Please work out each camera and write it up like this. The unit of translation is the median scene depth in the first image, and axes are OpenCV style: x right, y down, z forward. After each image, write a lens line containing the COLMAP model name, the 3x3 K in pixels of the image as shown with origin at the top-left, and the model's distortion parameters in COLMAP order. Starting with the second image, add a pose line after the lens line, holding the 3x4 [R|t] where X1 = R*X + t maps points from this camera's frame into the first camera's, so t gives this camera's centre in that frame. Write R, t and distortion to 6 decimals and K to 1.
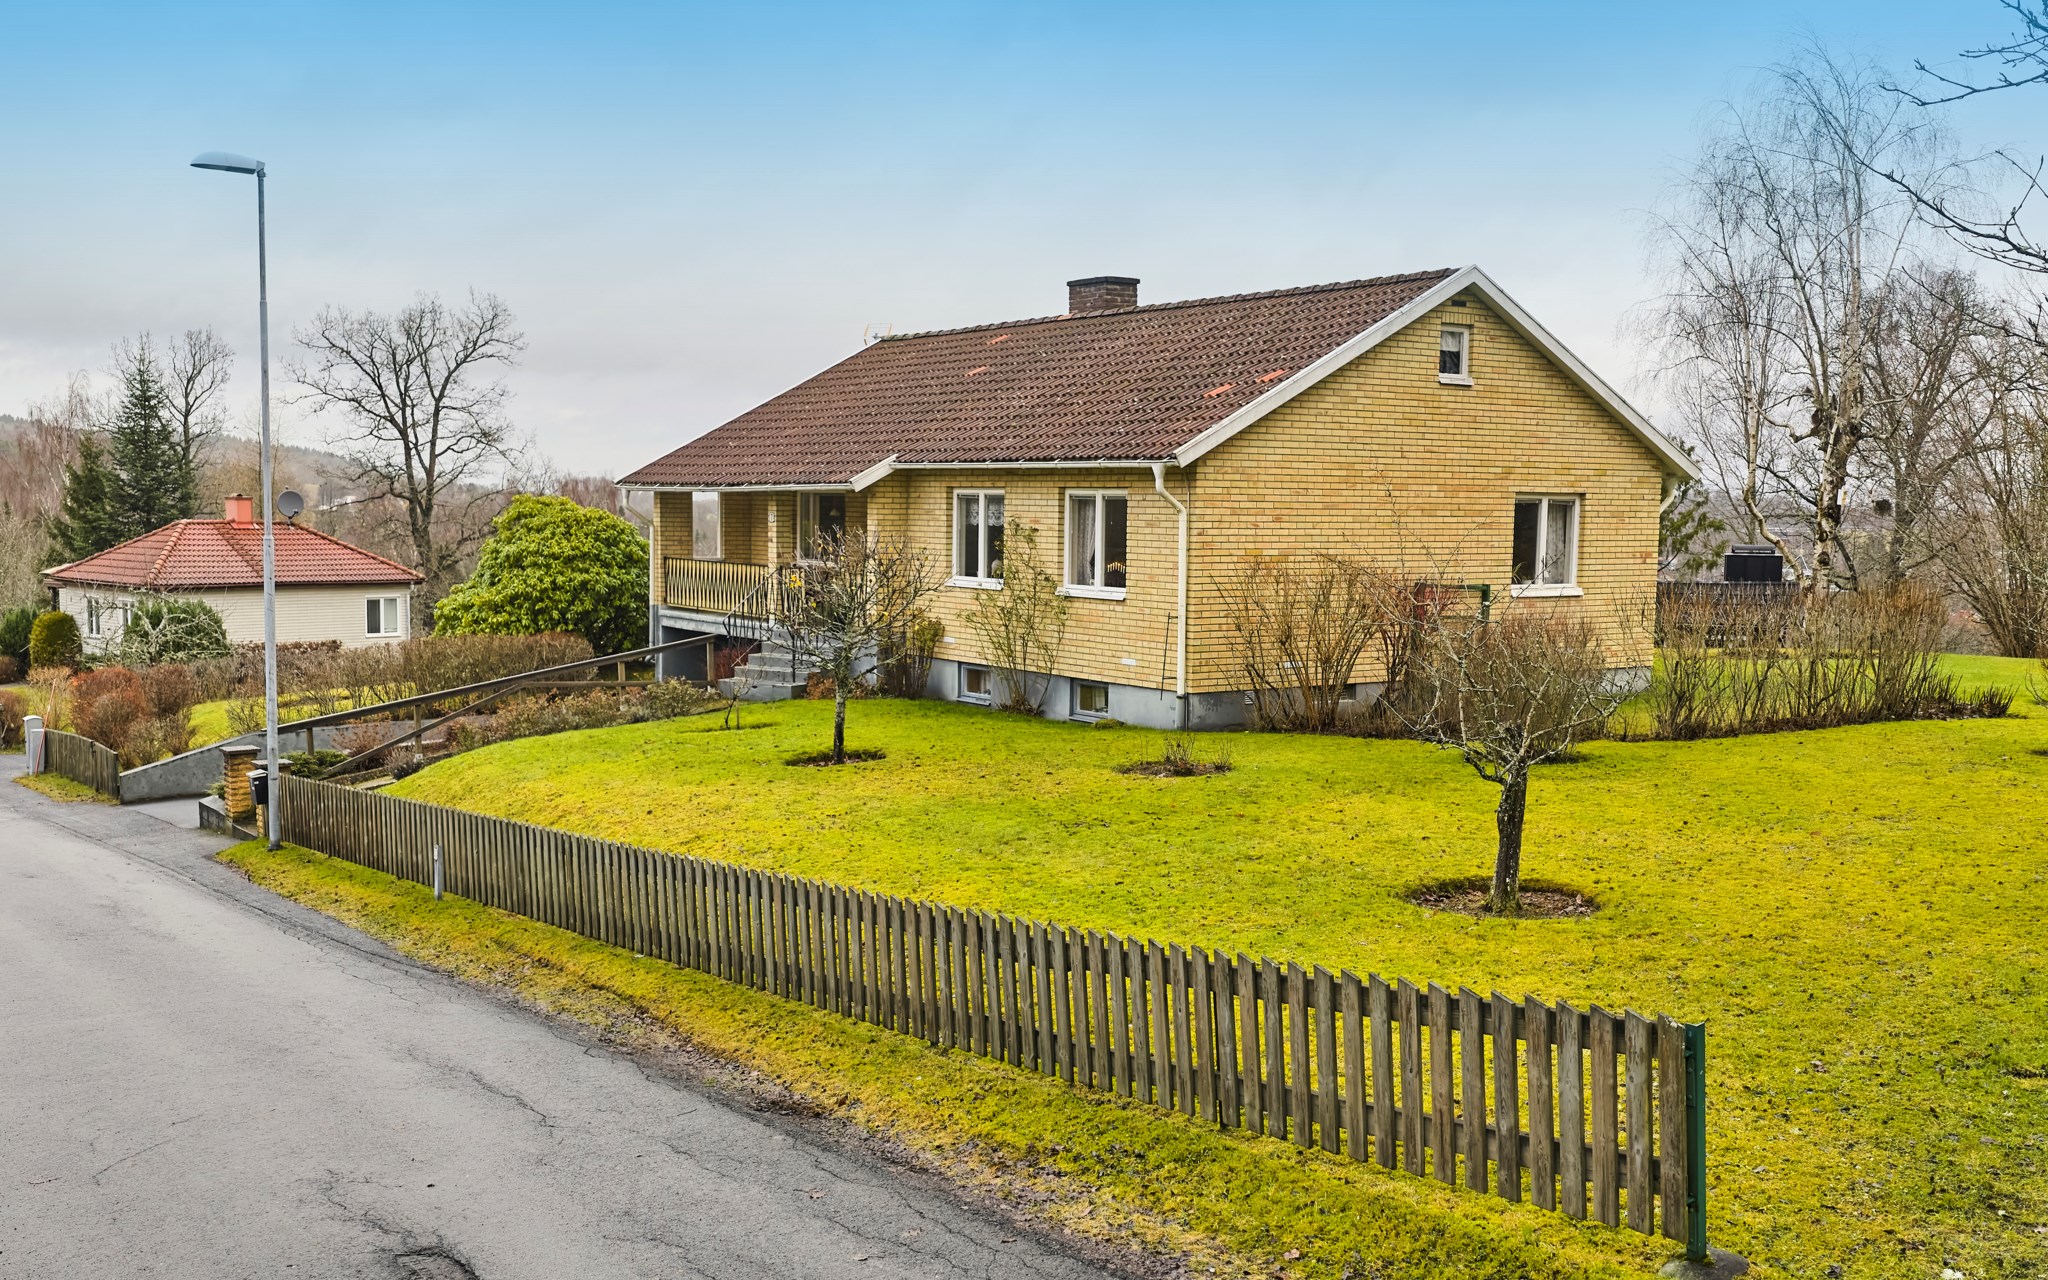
lens RADIAL K [[1955.1, 0, 1015.2], [0, 1955.1, 689.9], [0, 0, 1]] dist [0.100808, -0.293777]
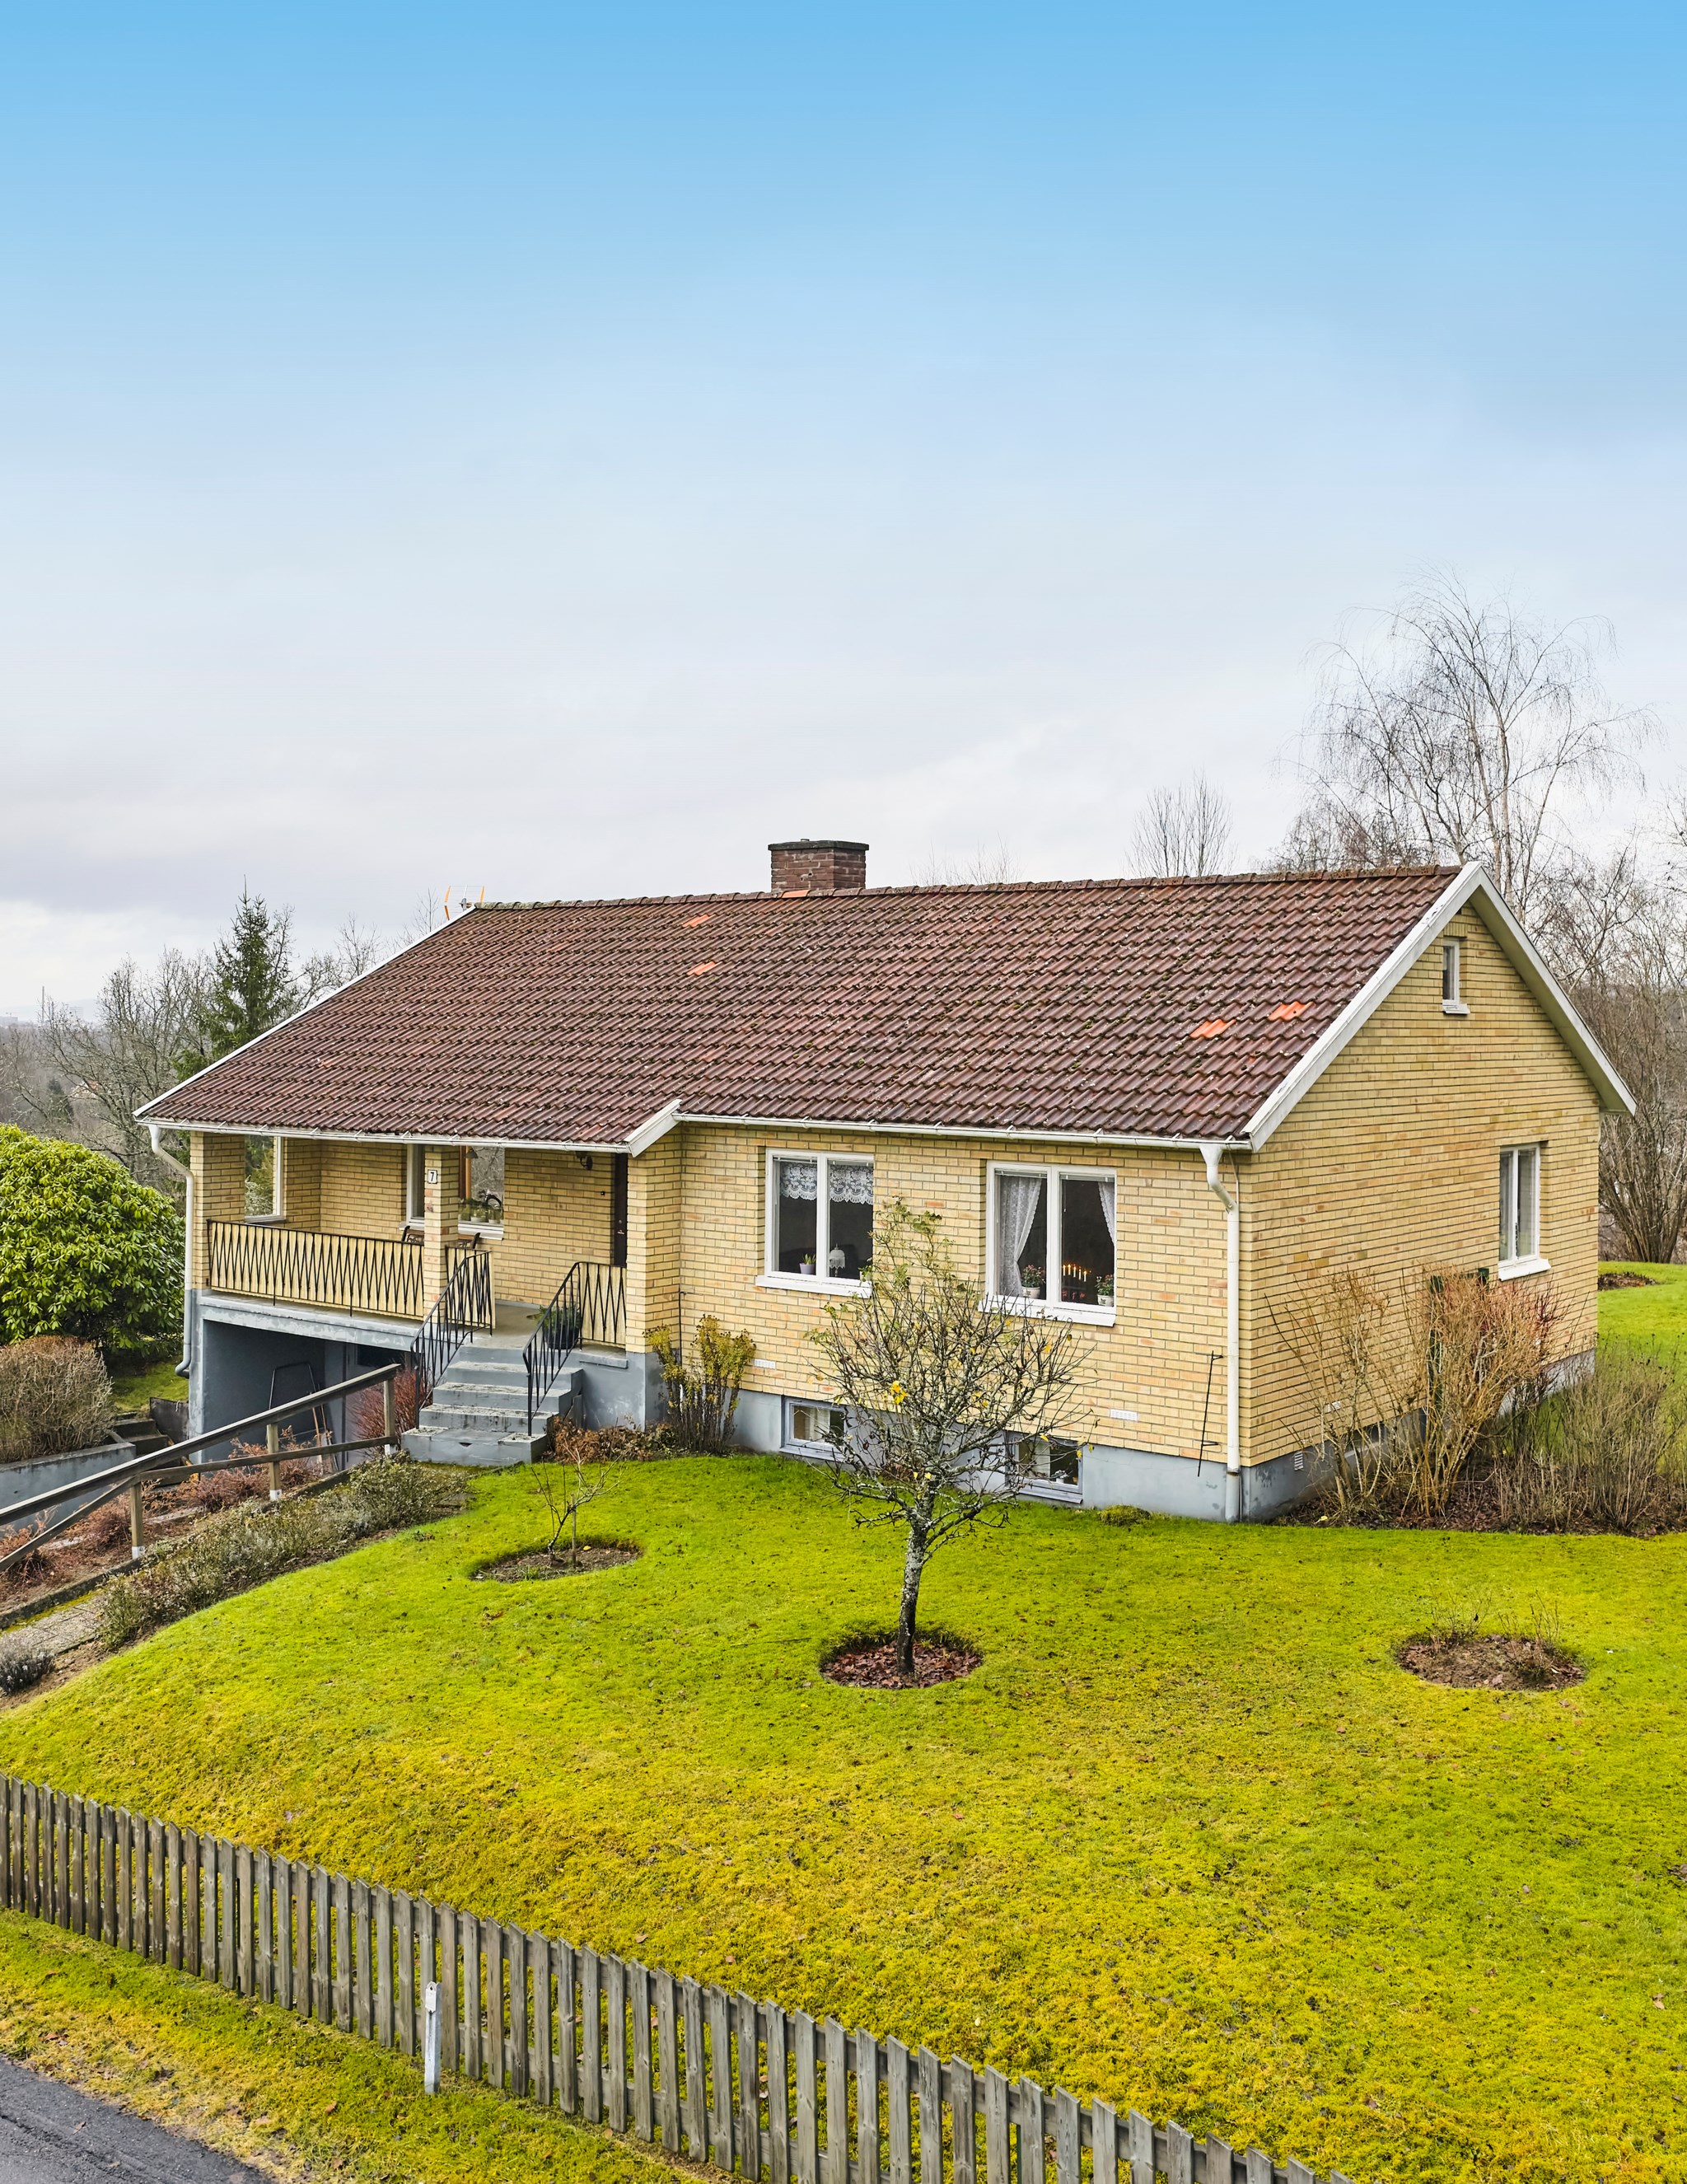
lens RADIAL K [[2116.6, 0, 850.7], [0, 2116.6, 1003.4], [0, 0, 1]] dist [0.018600, -0.008134]
pose [[0.954770, -0.003078, 0.297329, -0.230504], [0.033016, 0.994861, -0.095719, -0.080968], [-0.295506, 0.101206, 0.949965, 0.258564]]
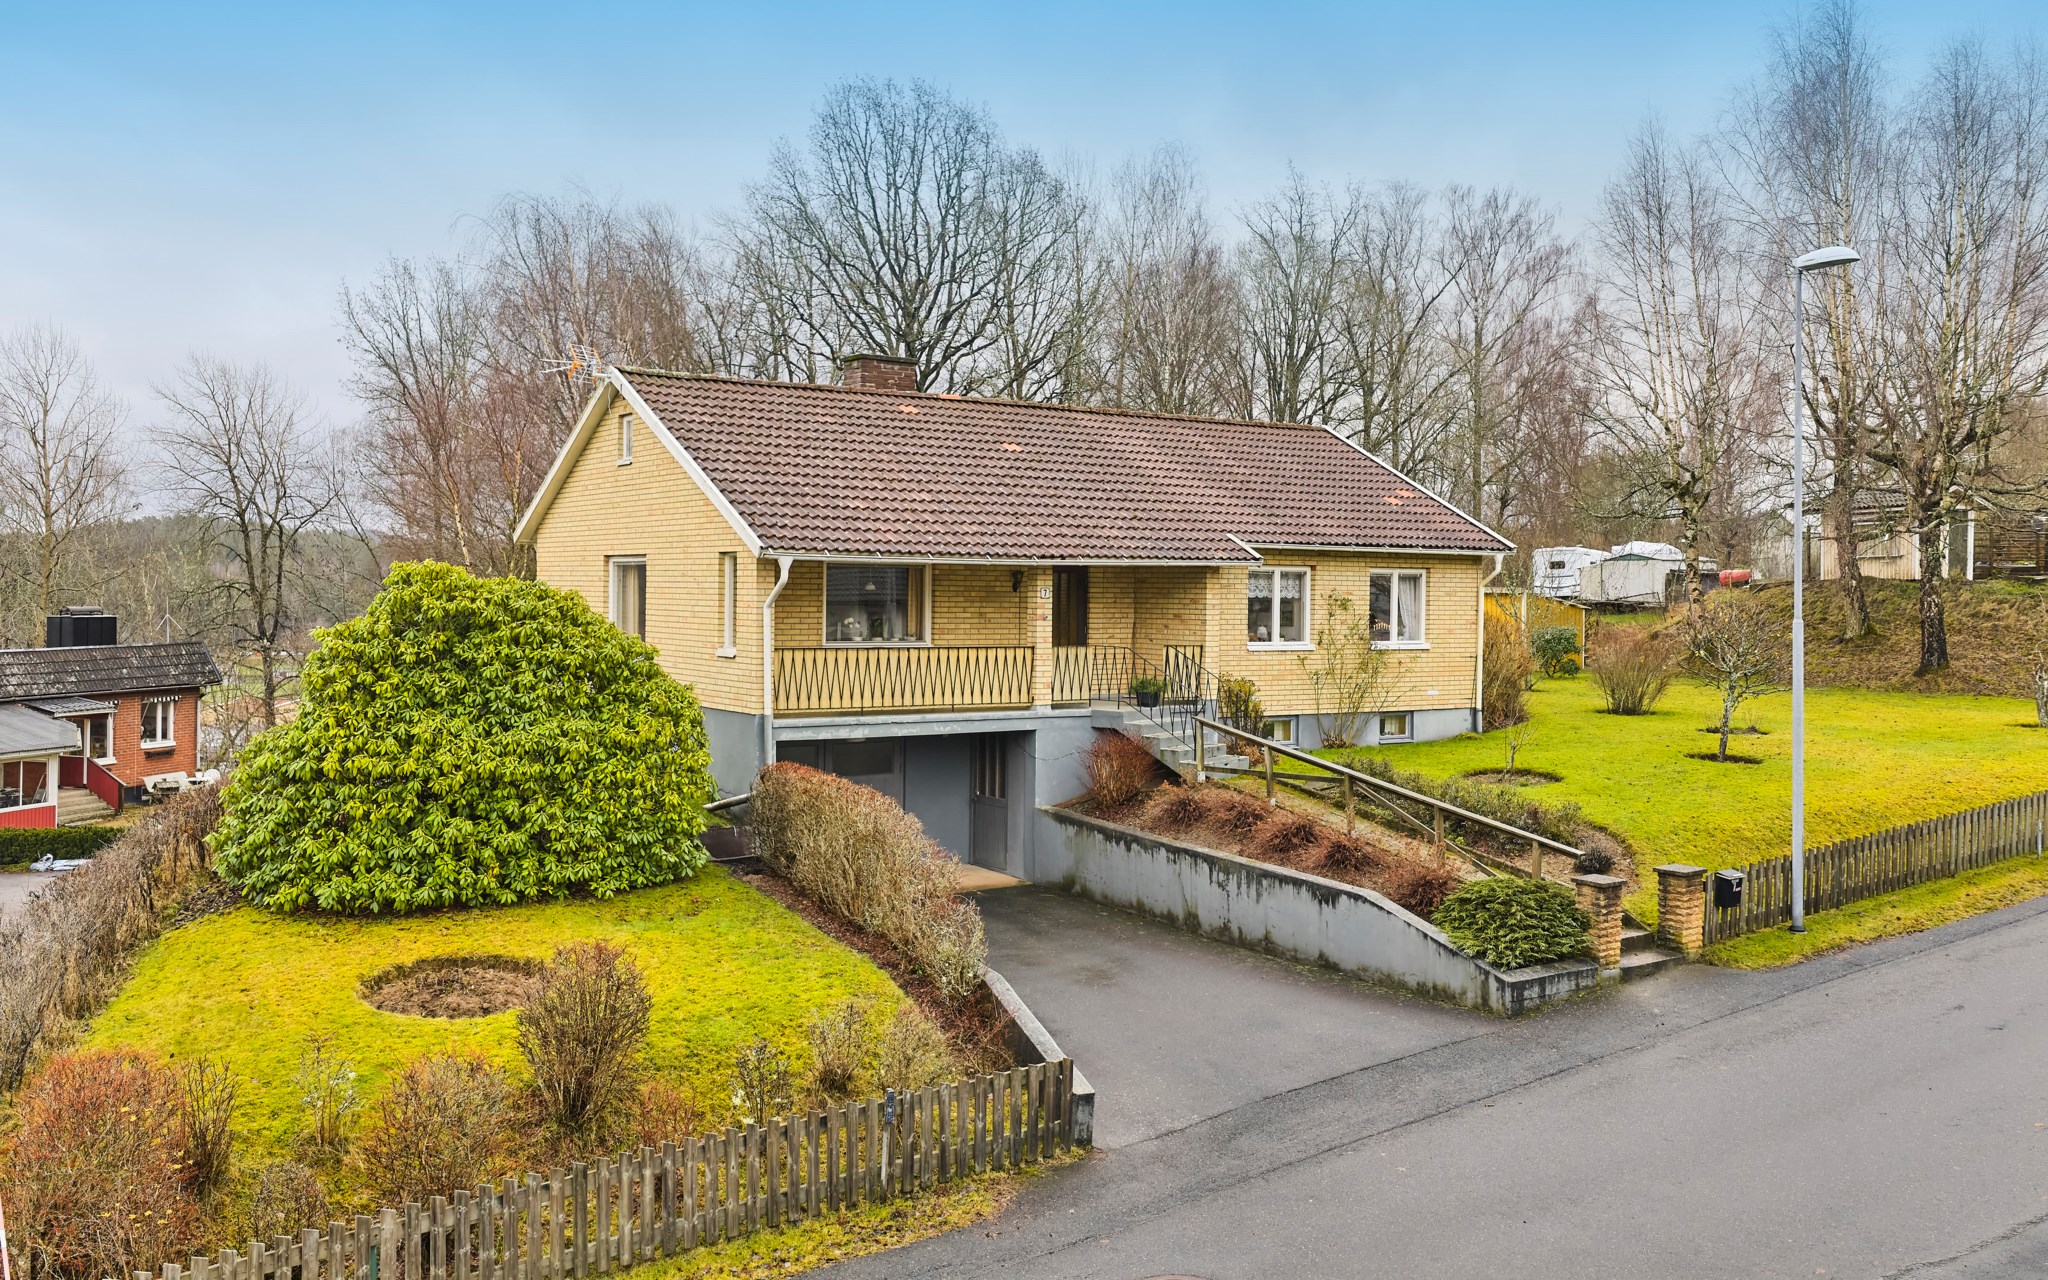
lens RADIAL K [[1703.9, 0, 1028.9], [0, 1703.9, 587.4], [0, 0, 1]] dist [0.020124, -0.016259]
pose [[0.024253, -0.012073, 0.999633, -1.028598], [0.085834, 0.996260, 0.009949, -0.111235], [-0.996014, 0.085561, 0.025199, 1.104908]]
